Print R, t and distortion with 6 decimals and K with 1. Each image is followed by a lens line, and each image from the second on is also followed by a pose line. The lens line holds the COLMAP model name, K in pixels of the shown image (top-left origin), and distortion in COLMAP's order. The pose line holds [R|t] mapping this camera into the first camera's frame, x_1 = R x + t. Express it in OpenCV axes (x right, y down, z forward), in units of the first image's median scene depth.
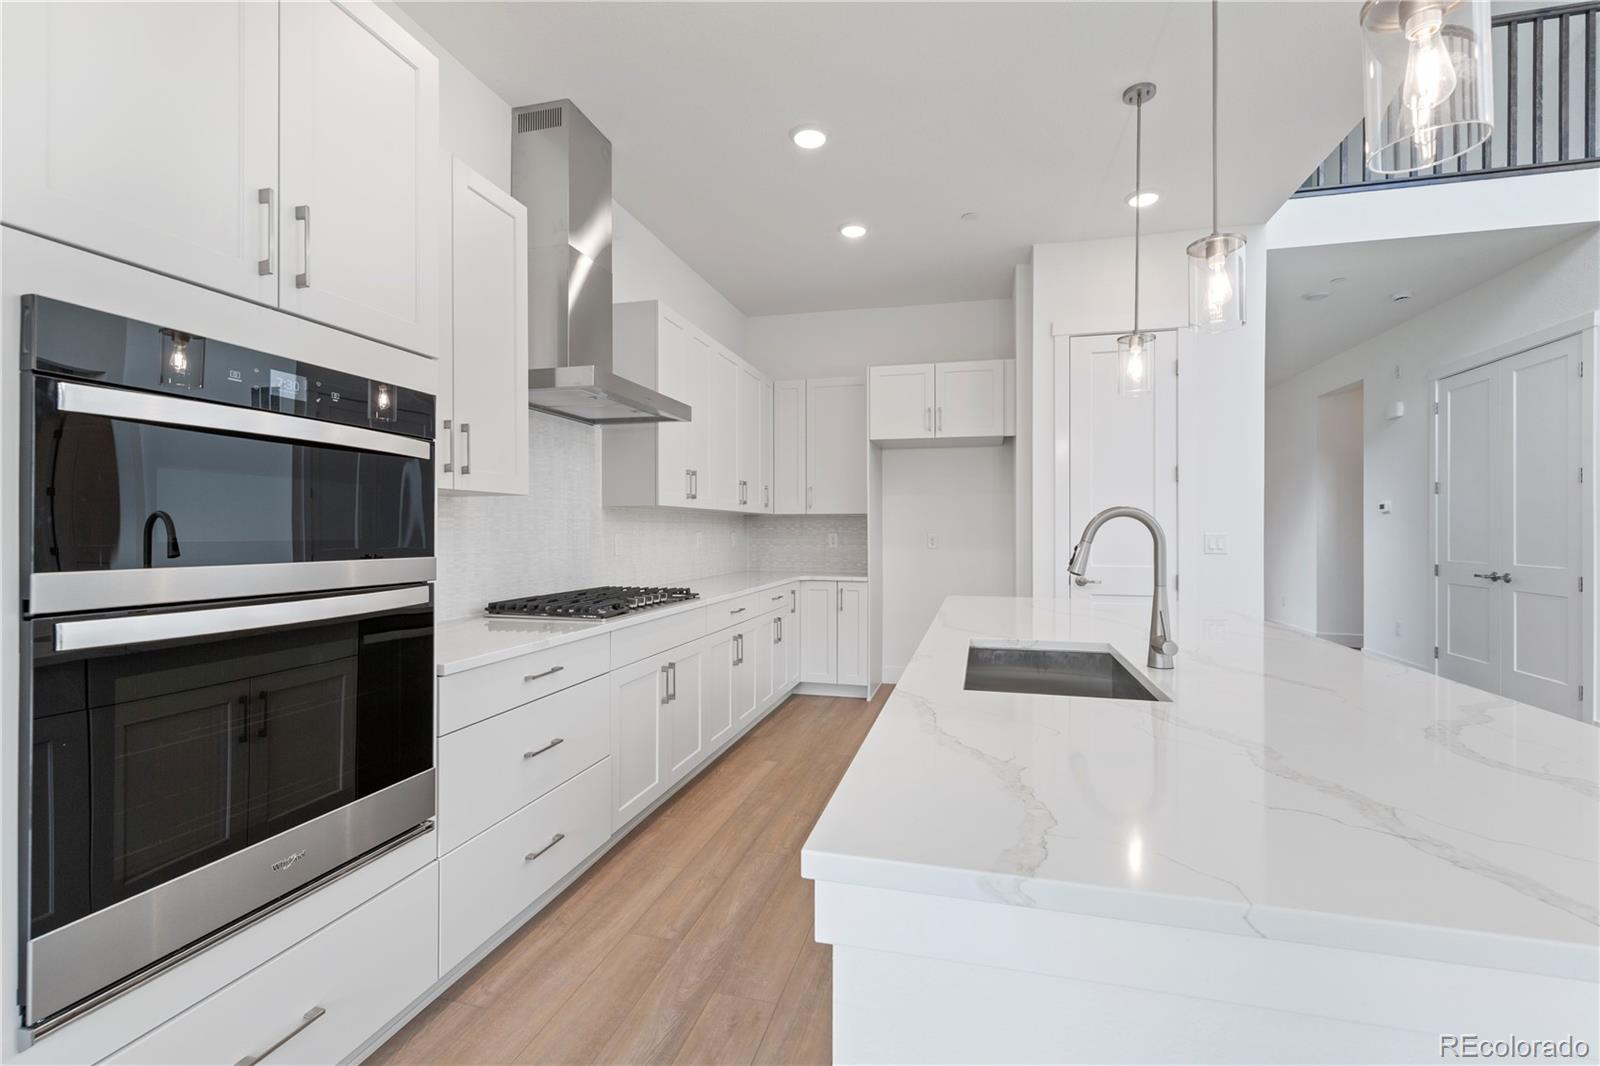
lens RADIAL K [[692.6, 0, 816.2], [0, 692.6, 528.1], [0, 0, 1]] dist [0.002520, -0.000614]
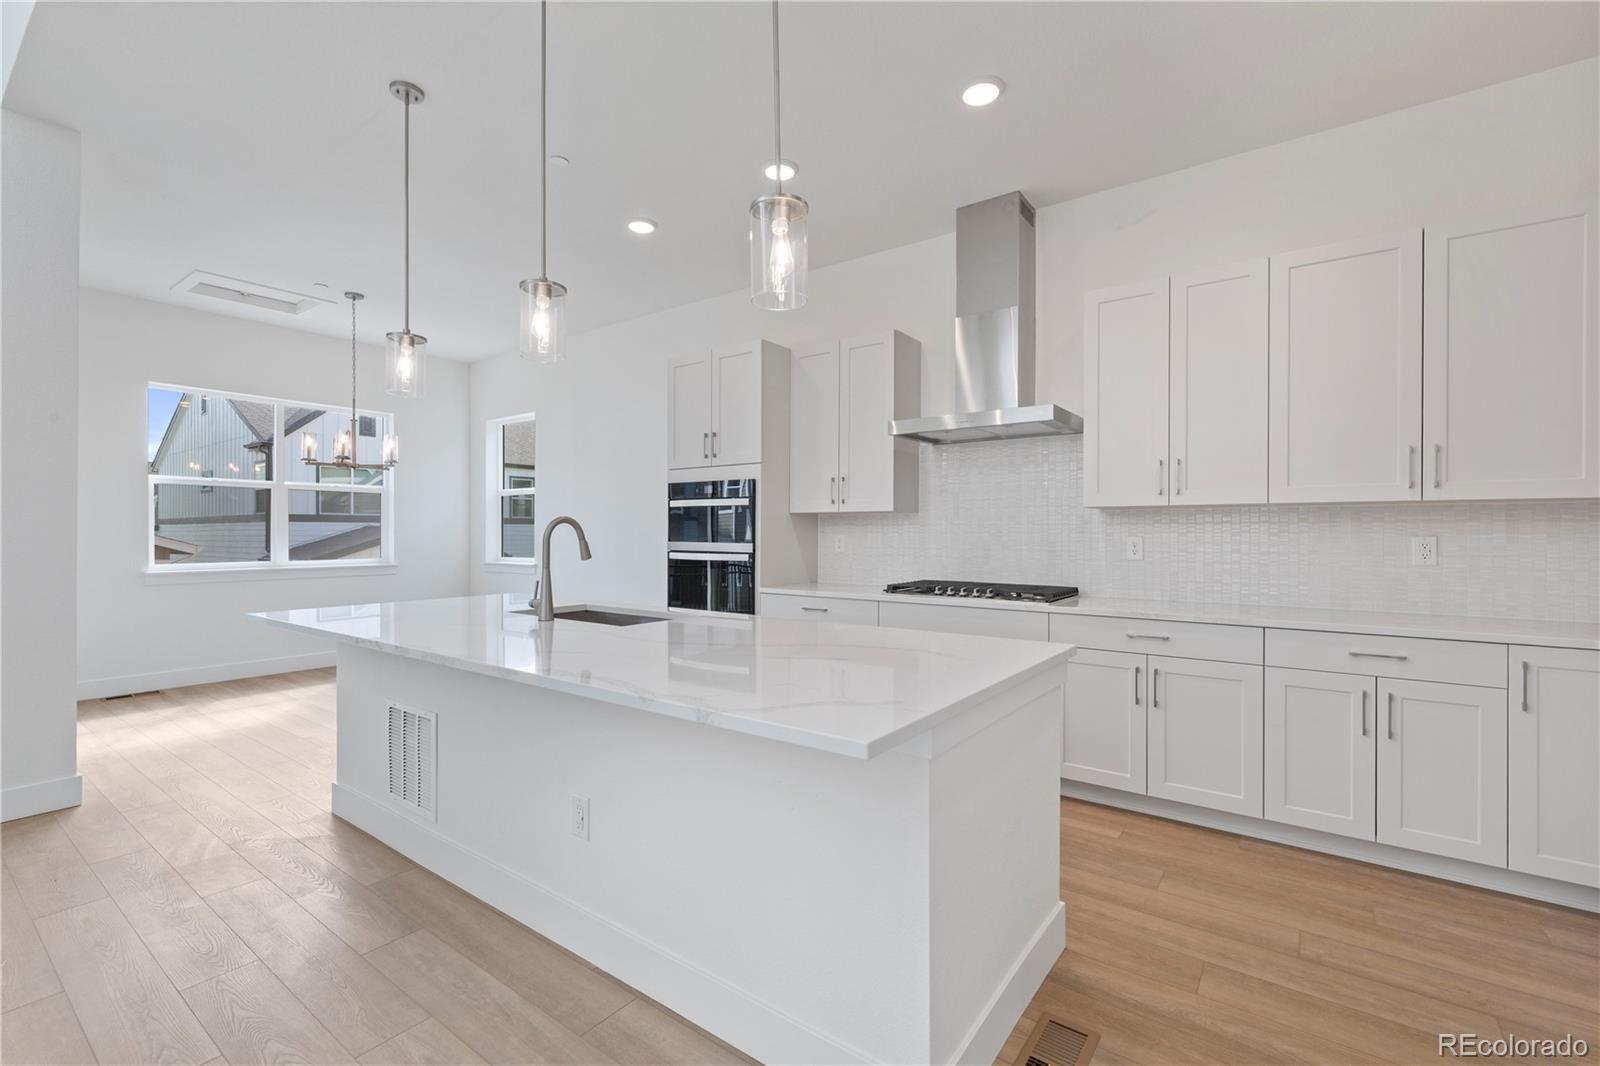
lens RADIAL K [[692.6, 0, 806.7], [0, 692.6, 531.7], [0, 0, 1]] dist [0.002520, -0.000614]
pose [[-0.384916, -0.001966, -0.922949, 0.650090], [0.004341, 0.999983, -0.003941, 0.004211], [0.922941, -0.005524, -0.384901, 0.826726]]
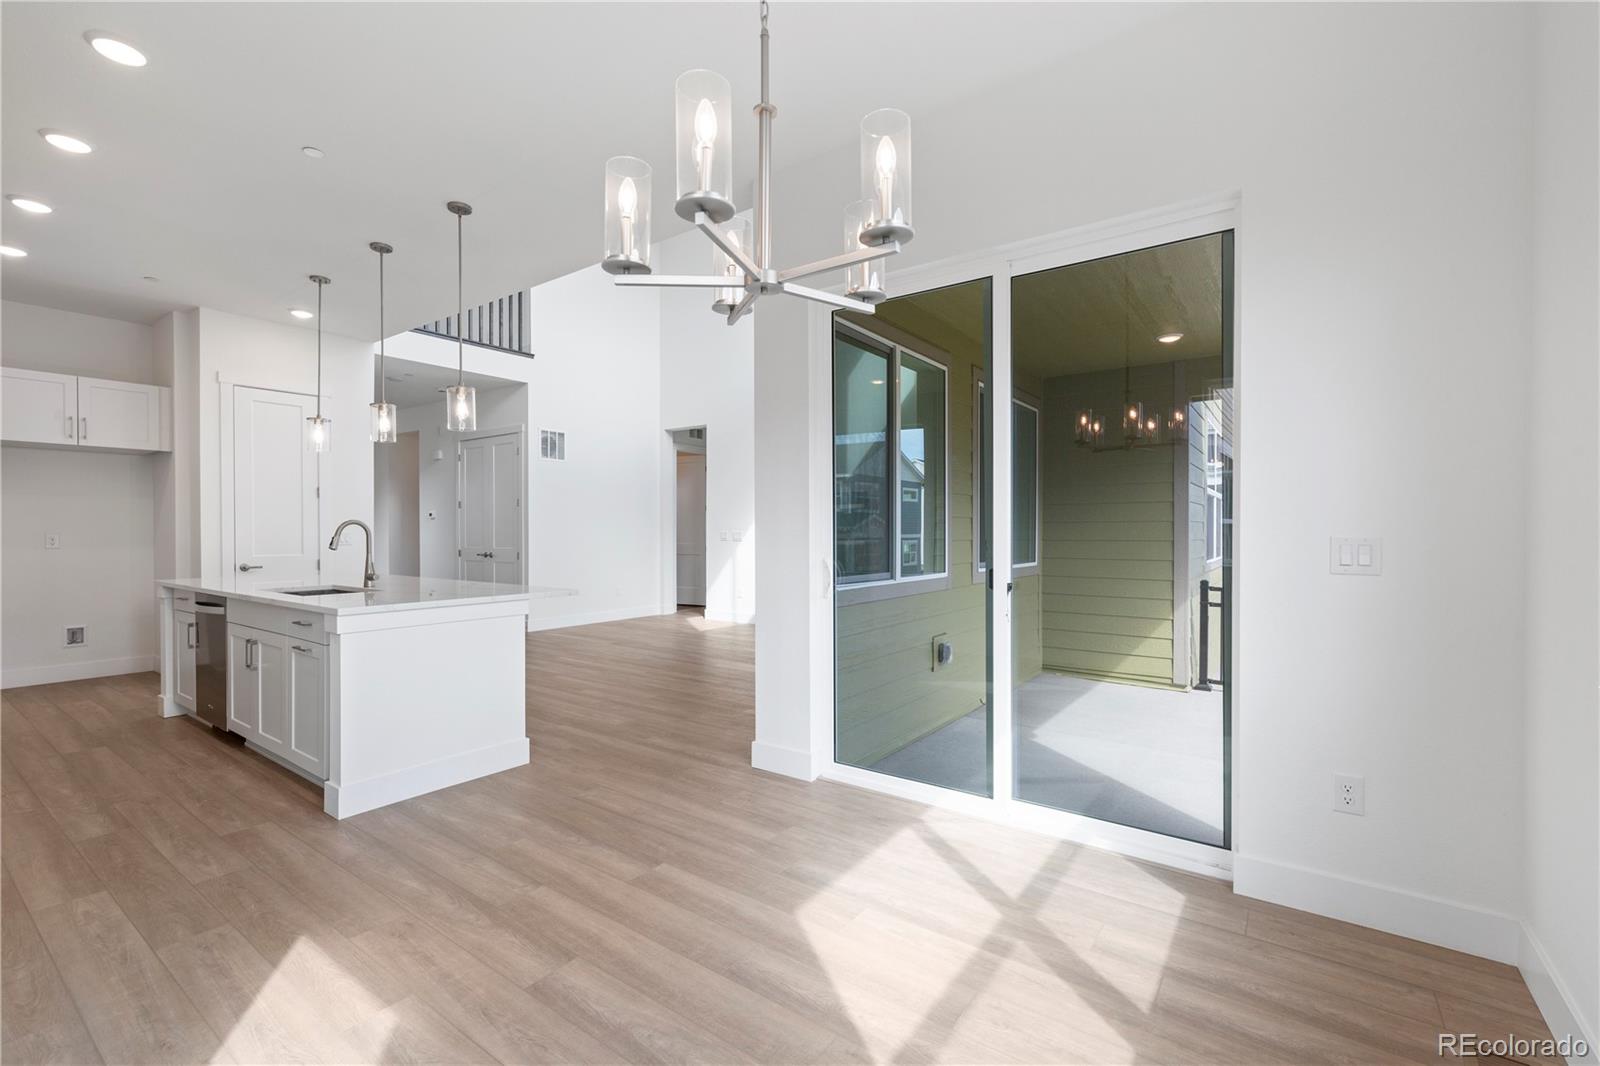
lens RADIAL K [[692.6, 0, 794.6], [0, 692.6, 534.3], [0, 0, 1]] dist [0.002520, -0.000614]
pose [[0.377293, -0.008282, 0.926057, -0.468373], [-0.000632, 0.999957, 0.009200, -0.001693], [-0.926094, -0.004056, 0.377272, -0.509034]]
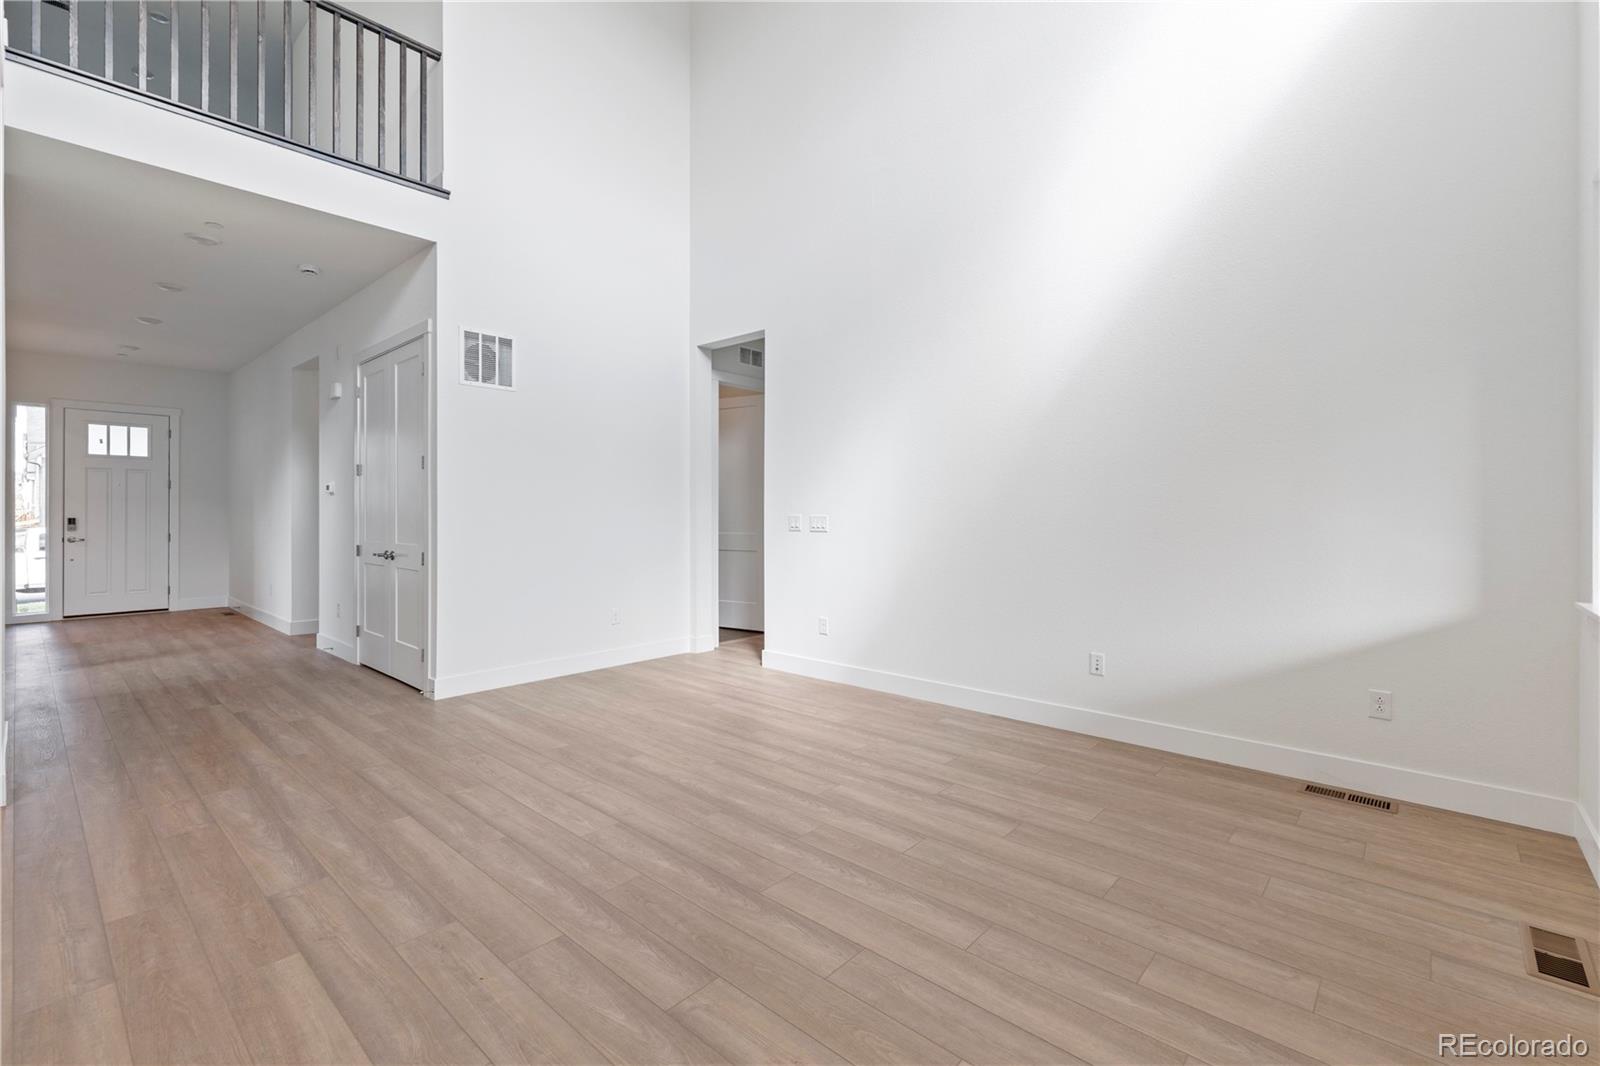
lens RADIAL K [[692.6, 0, 785.0], [0, 692.6, 515.3], [0, 0, 1]] dist [0.002520, -0.000614]
pose [[0.473504, -0.008270, 0.880753, 0.364456], [-0.000599, 0.999953, 0.009712, -0.002099], [-0.880792, -0.005126, 0.473477, -0.052667]]
